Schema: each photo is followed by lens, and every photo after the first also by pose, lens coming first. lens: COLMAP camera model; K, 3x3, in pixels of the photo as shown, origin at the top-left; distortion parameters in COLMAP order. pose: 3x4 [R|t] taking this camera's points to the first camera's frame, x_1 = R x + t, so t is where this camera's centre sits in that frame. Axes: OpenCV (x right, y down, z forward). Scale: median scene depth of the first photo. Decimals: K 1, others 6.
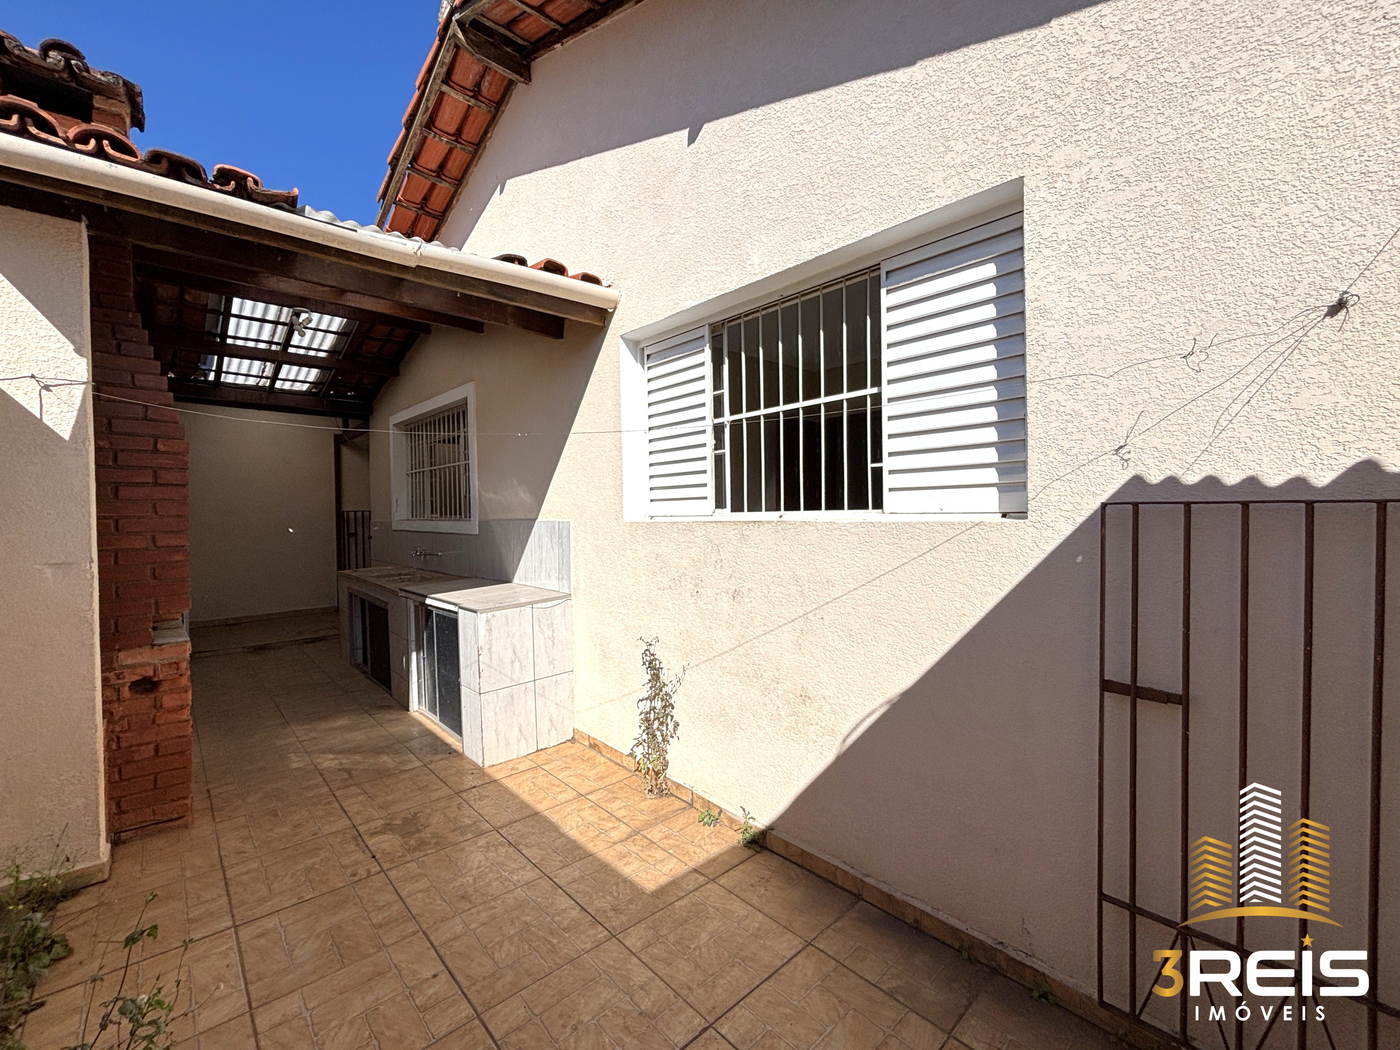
lens RADIAL K [[570.4, 0, 700.8], [0, 570.4, 523.7], [0, 0, 1]] dist [0.008002, 0.001922]
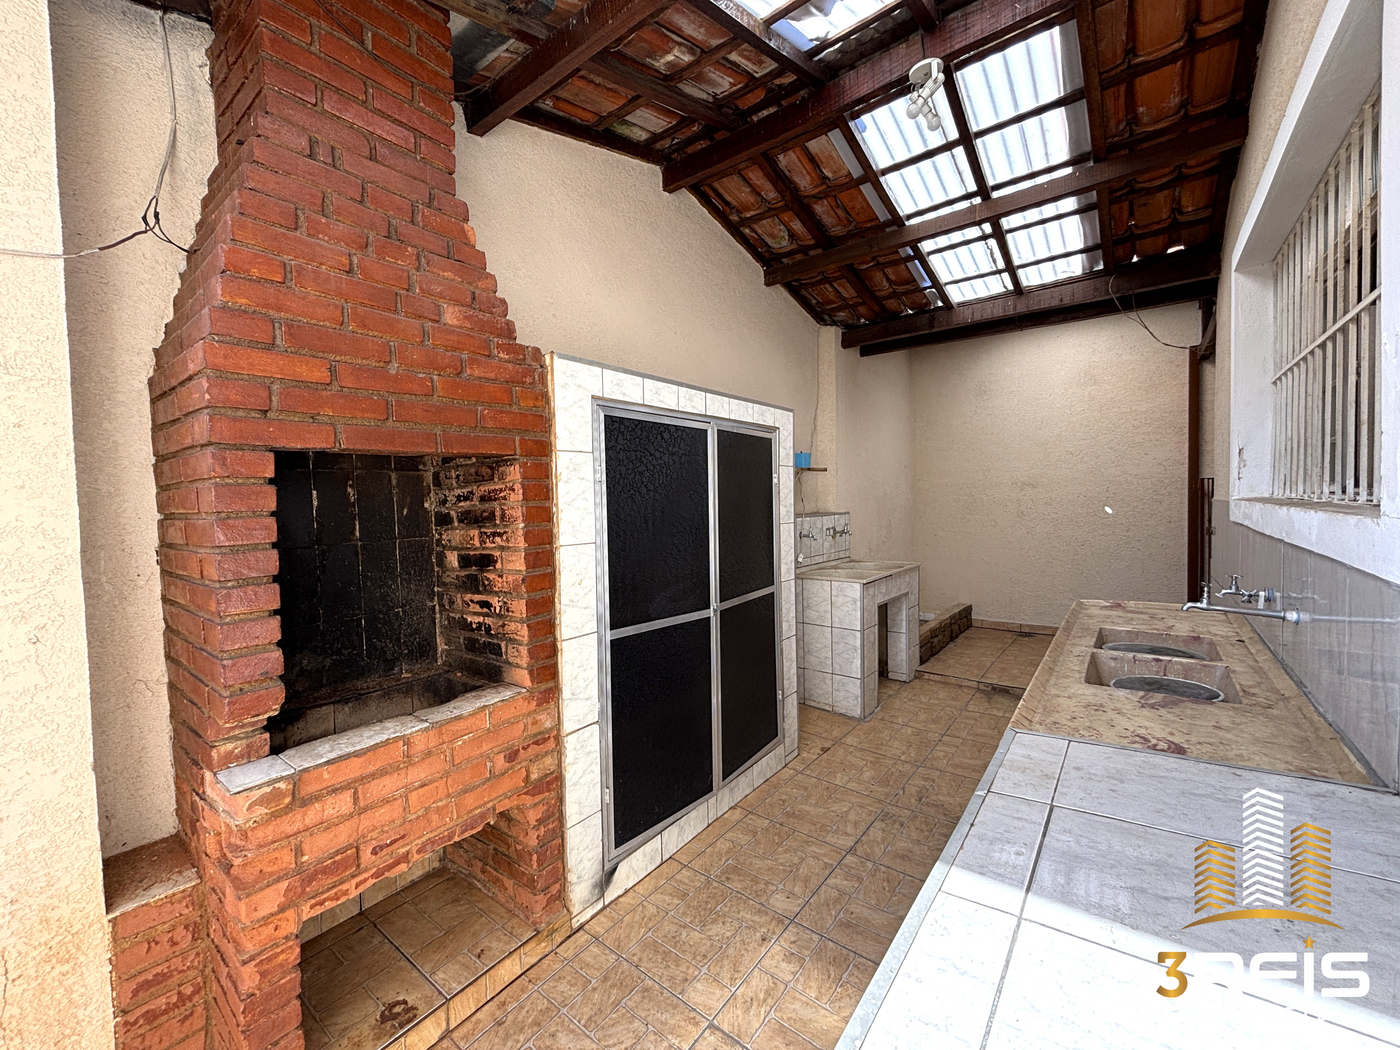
lens RADIAL K [[570.4, 0, 696.7], [0, 570.4, 516.8], [0, 0, 1]] dist [0.008002, 0.001922]
pose [[0.135543, 0.046096, -0.989699, -0.315507], [0.004861, 0.998874, 0.047189, -0.031696], [0.990759, -0.011207, 0.135167, 1.043032]]
